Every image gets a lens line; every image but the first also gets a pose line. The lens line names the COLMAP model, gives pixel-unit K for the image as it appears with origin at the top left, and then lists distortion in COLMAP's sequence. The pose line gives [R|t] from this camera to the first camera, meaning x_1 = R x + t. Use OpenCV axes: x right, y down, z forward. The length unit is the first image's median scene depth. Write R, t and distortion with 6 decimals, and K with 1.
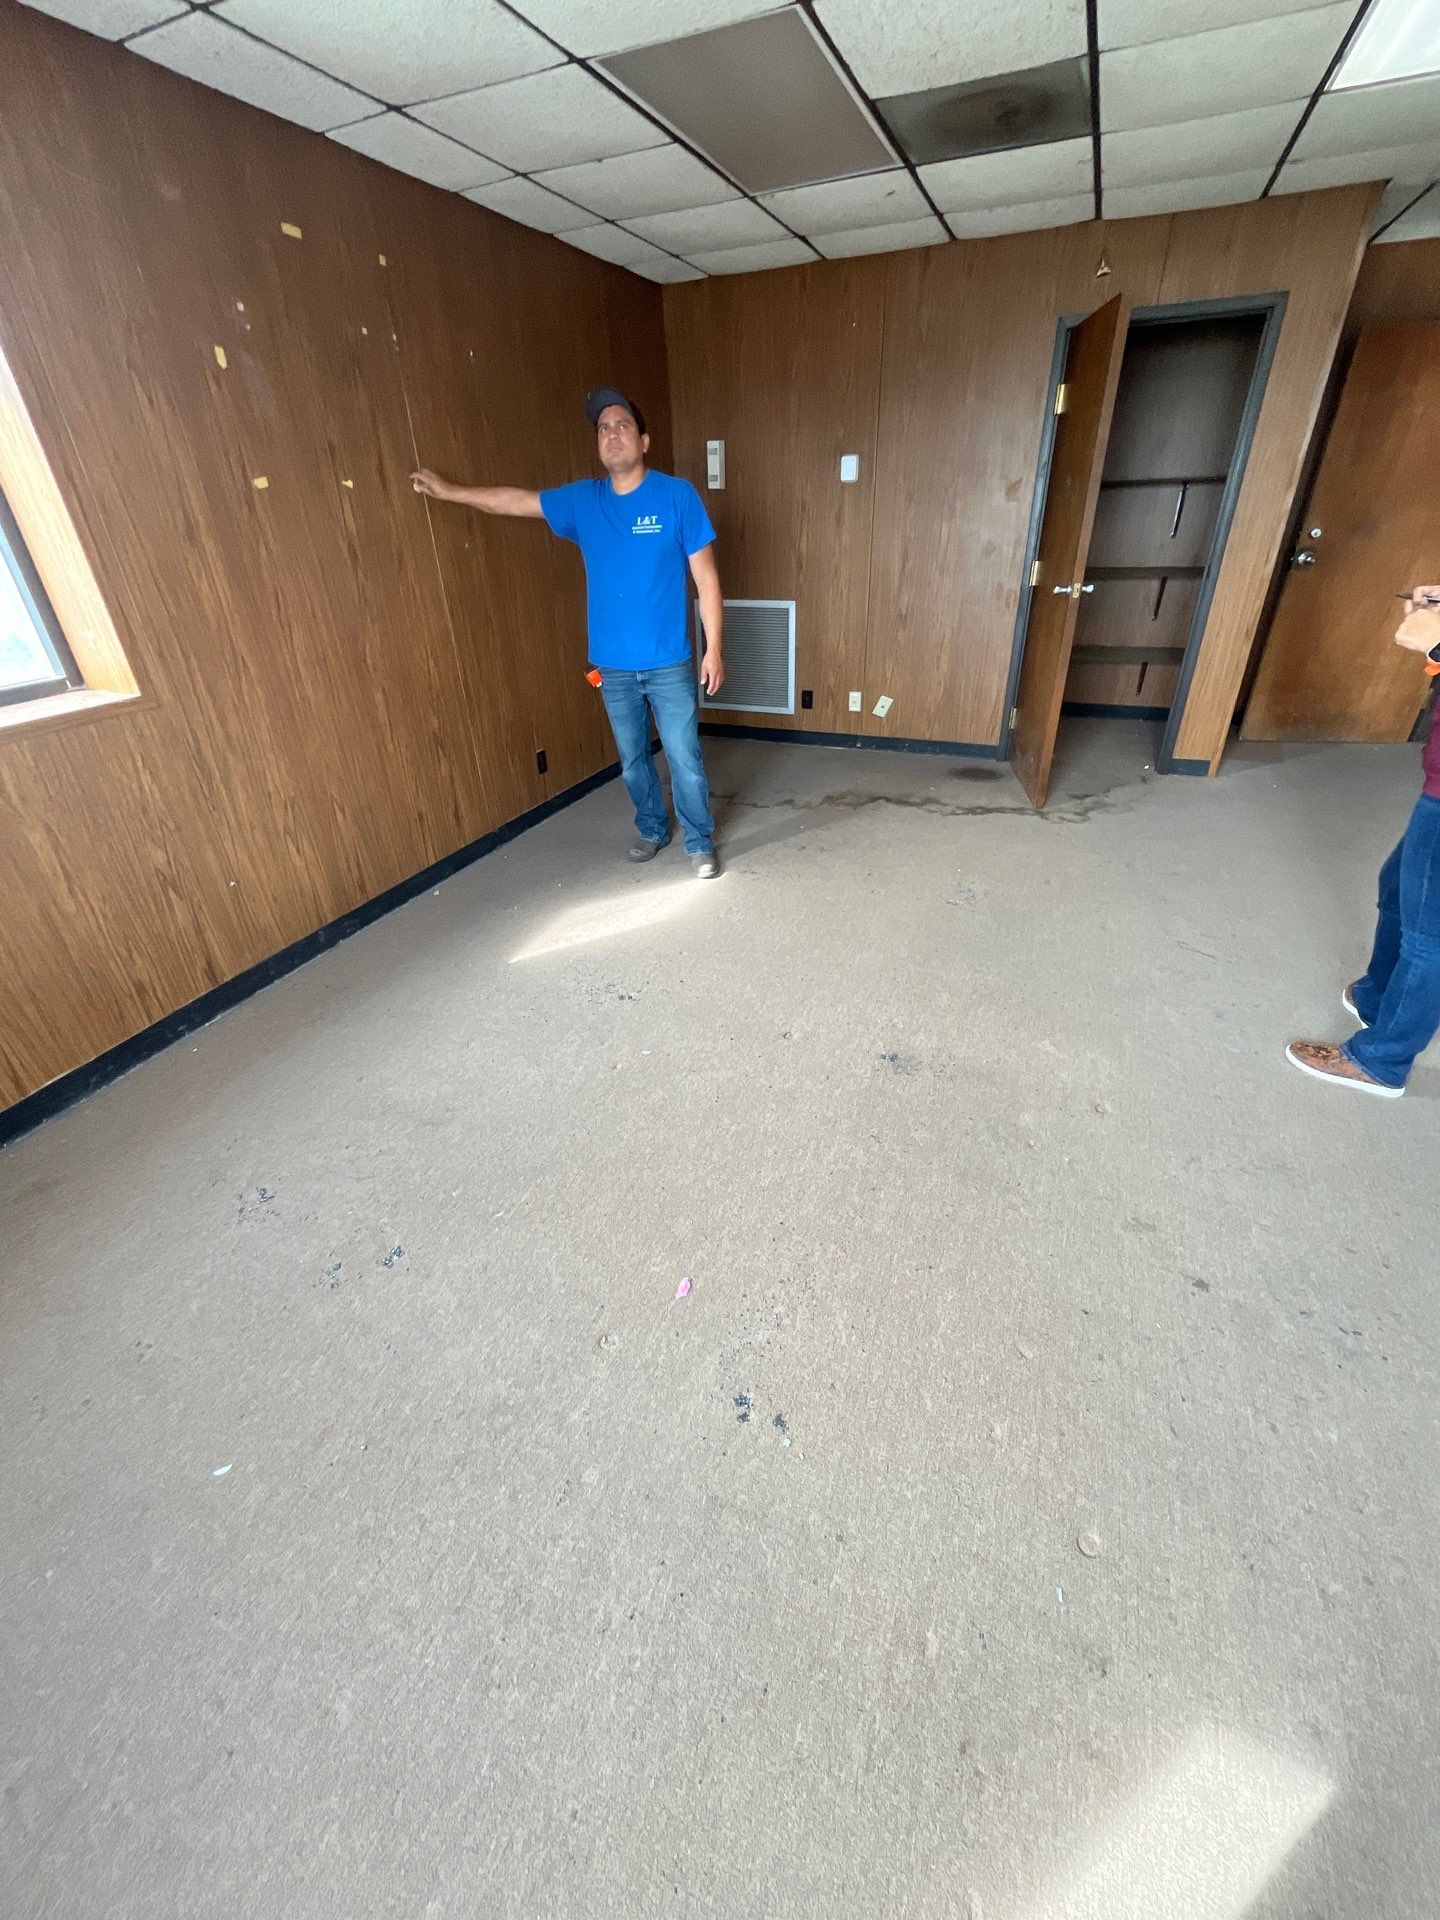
lens RADIAL K [[784.1, 0, 722.8], [0, 784.1, 953.5], [0, 0, 1]] dist [-0.000452, -0.000202]
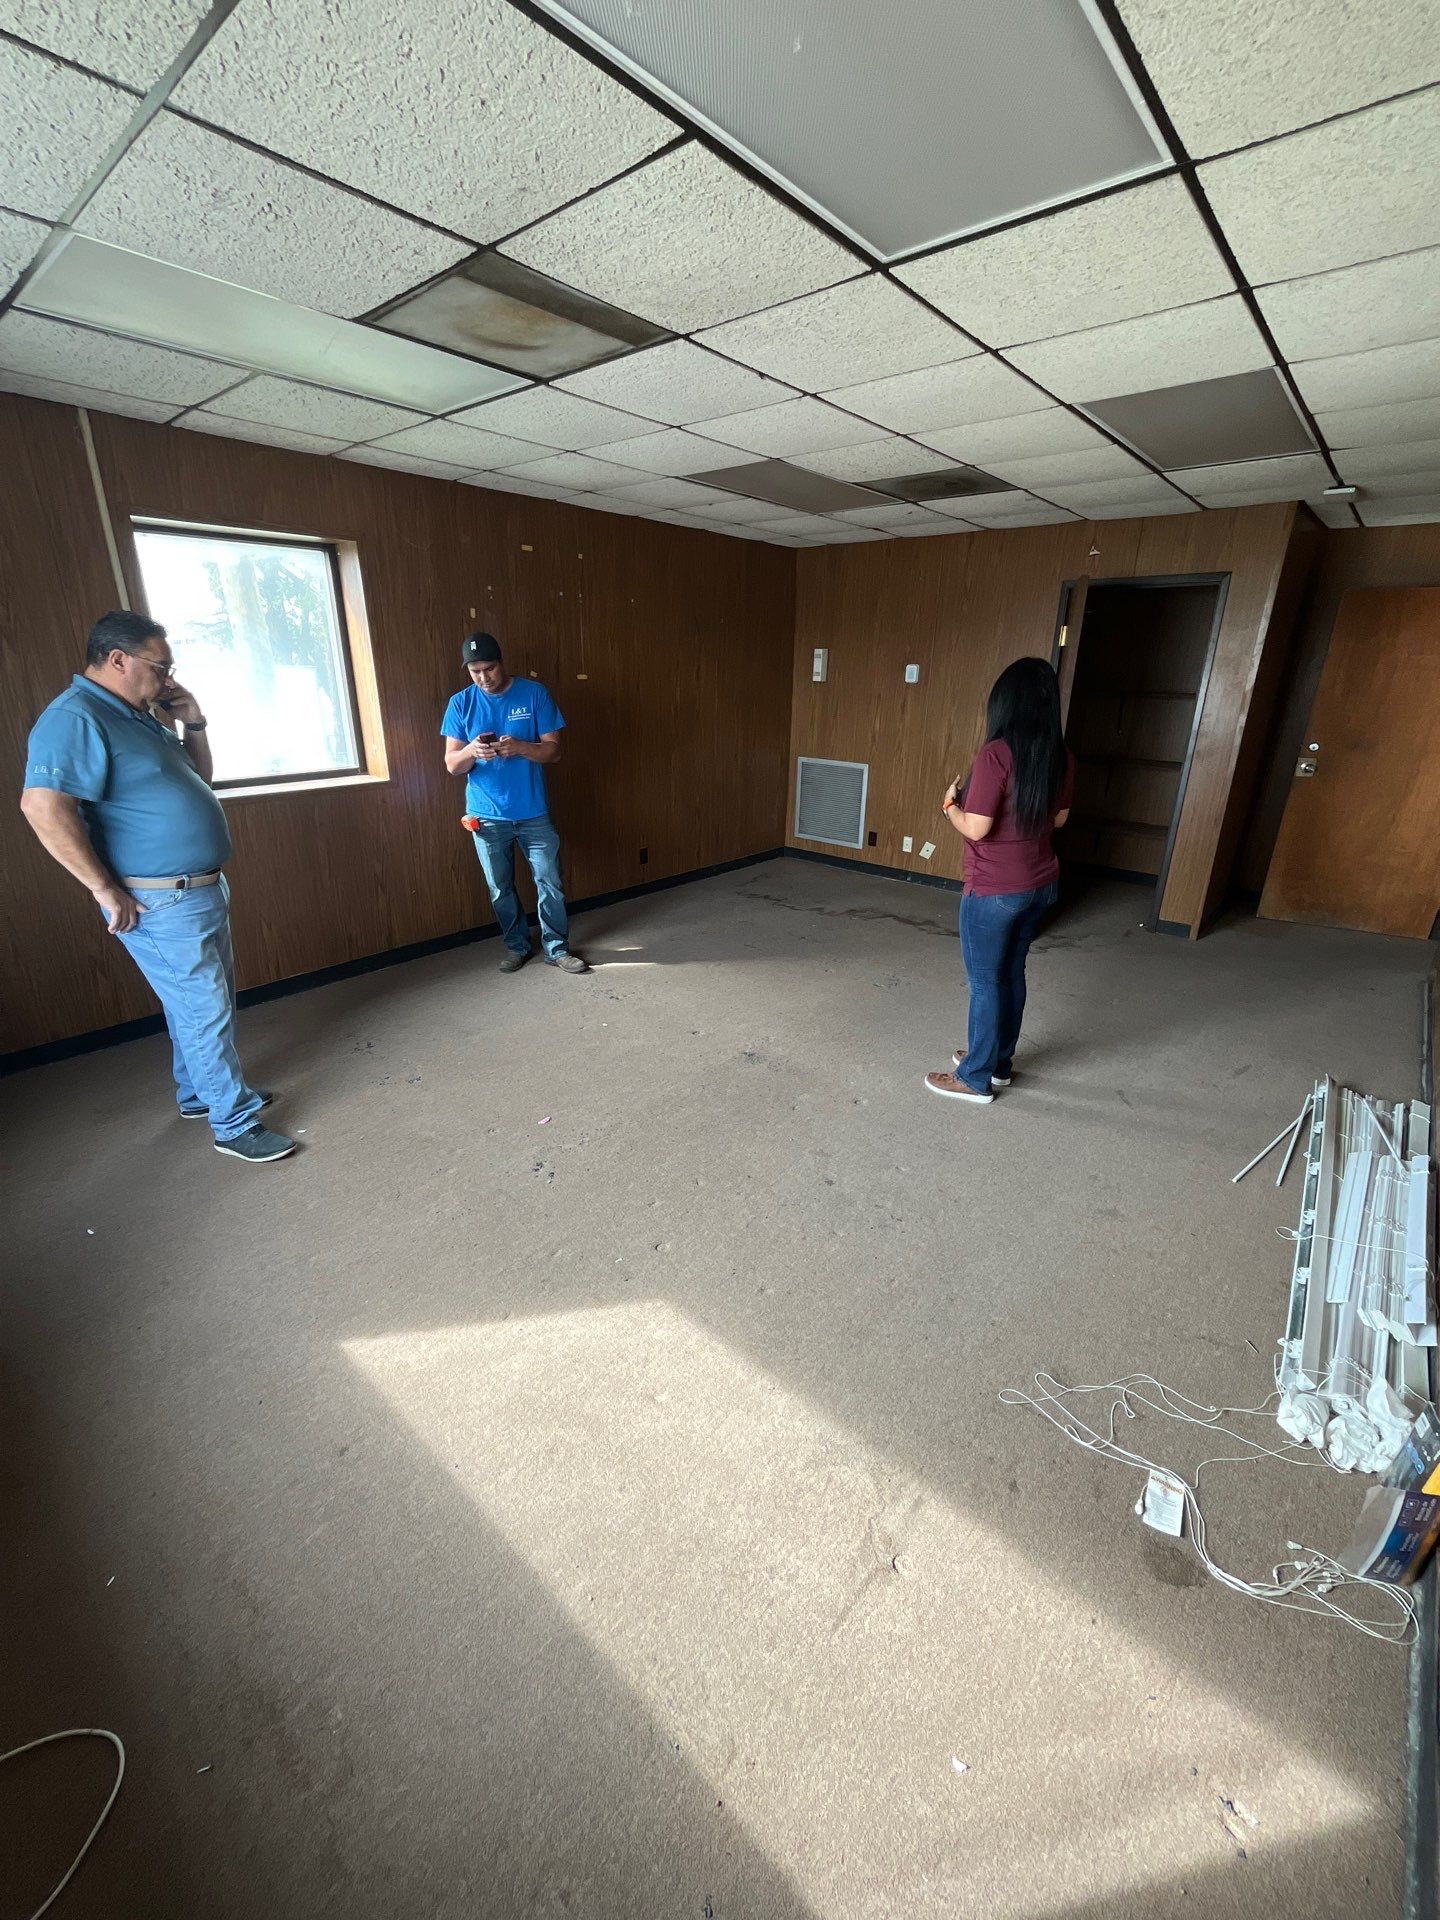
lens RADIAL K [[780.8, 0, 722.5], [0, 780.8, 958.3], [0, 0, 1]] dist [-0.000979, 0.000125]
pose [[0.950245, 0.152127, -0.271830, 0.299660], [-0.194117, 0.971674, -0.134792, 0.091684], [0.243625, 0.180853, 0.952858, -0.256883]]
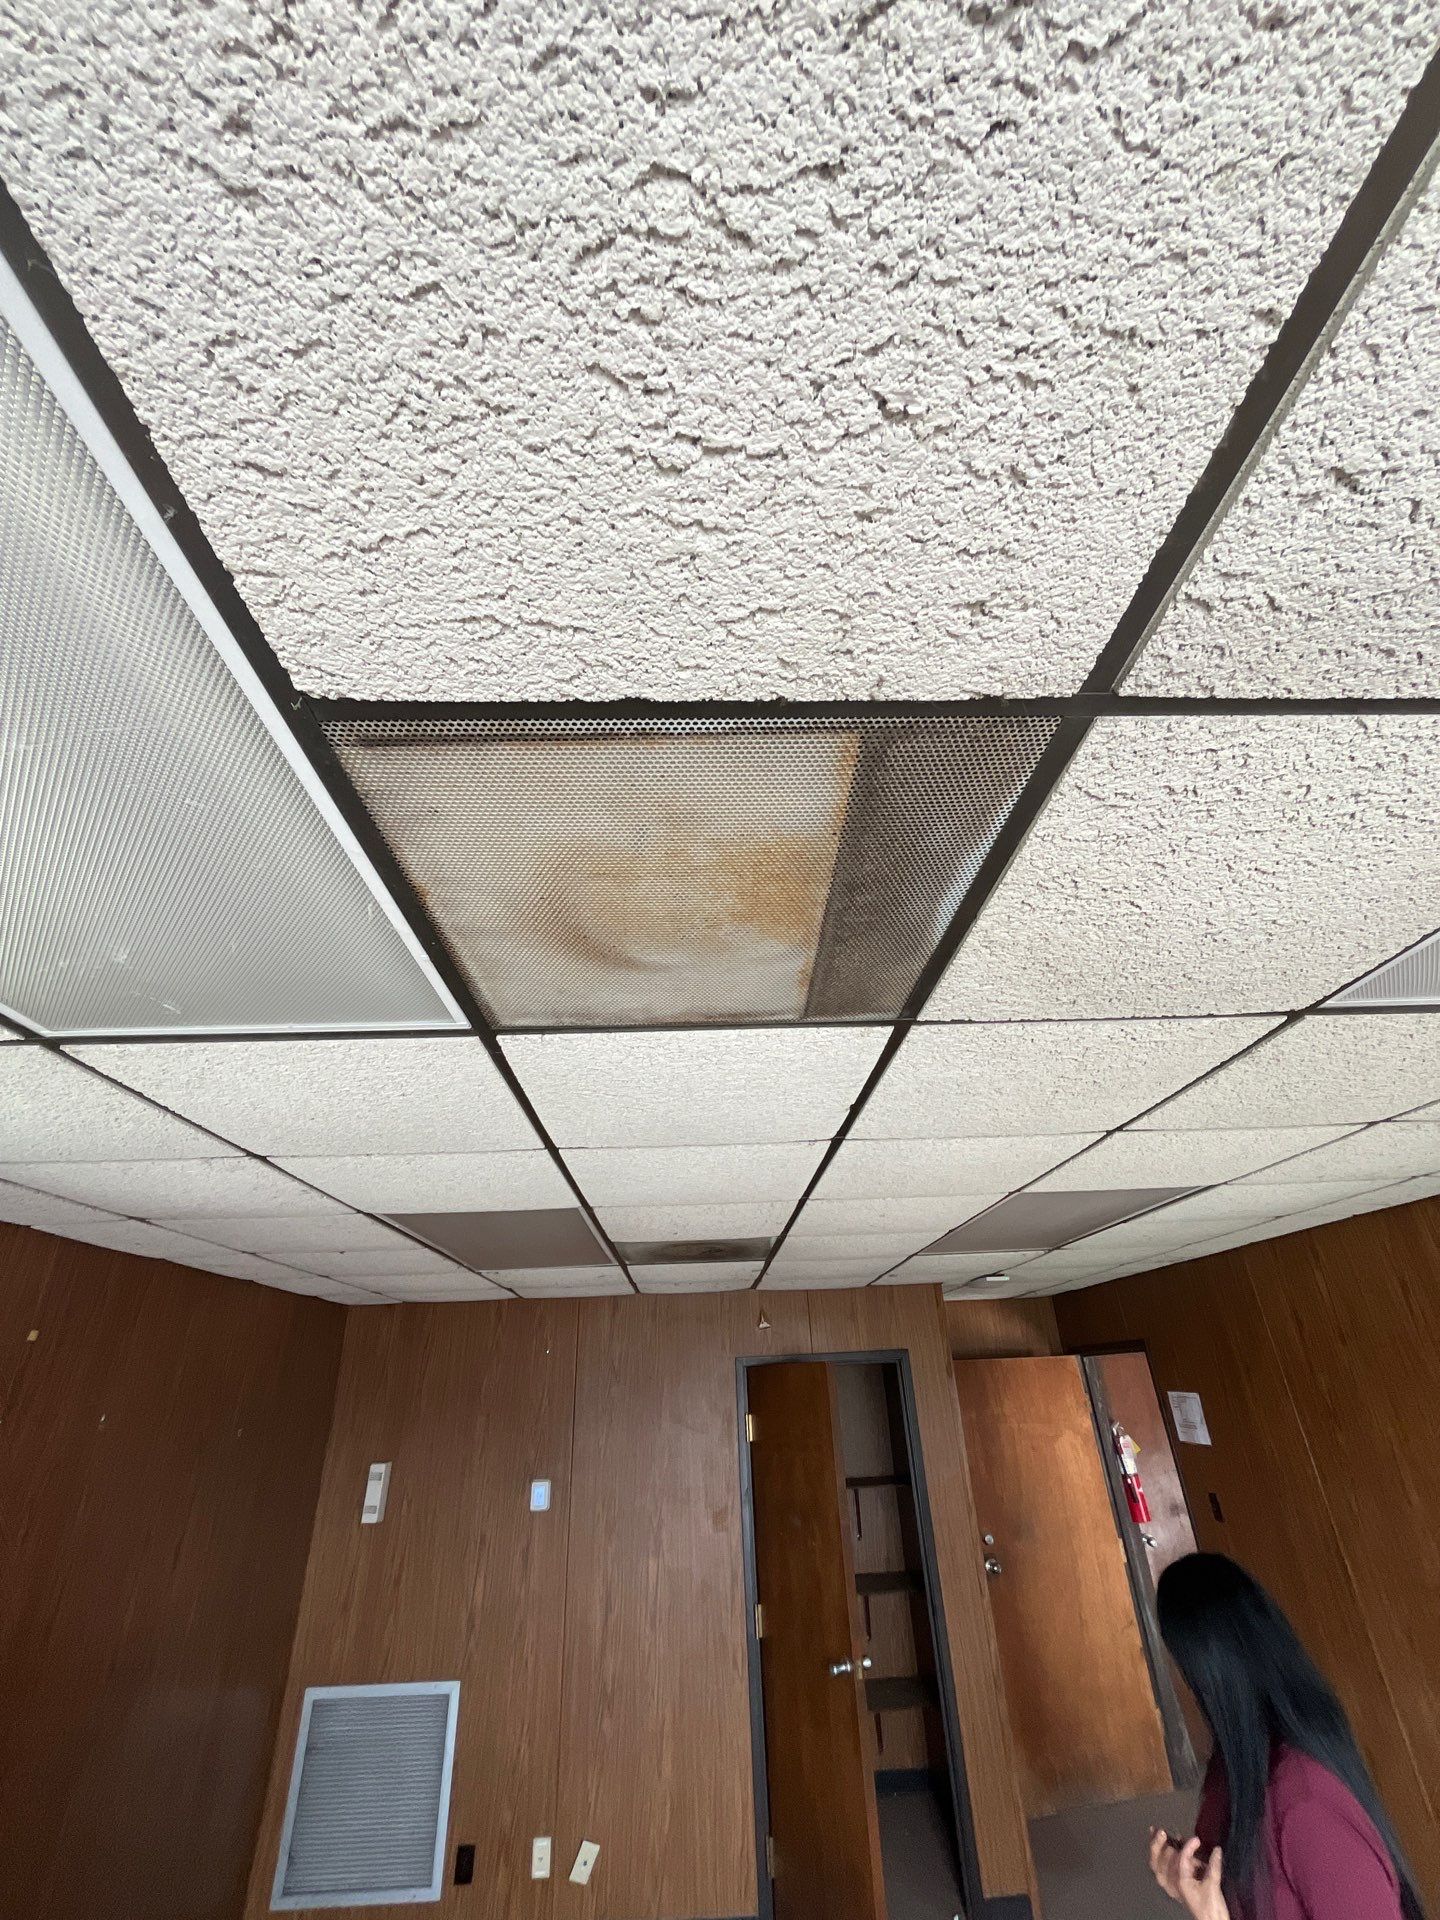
lens RADIAL K [[784.1, 0, 722.8], [0, 784.1, 953.5], [0, 0, 1]] dist [-0.000452, -0.000202]
pose [[0.909056, 0.199284, 0.365928, -0.101929], [0.217808, 0.521404, -0.825044, -0.166884], [-0.355214, 0.829713, 0.430580, 0.035081]]
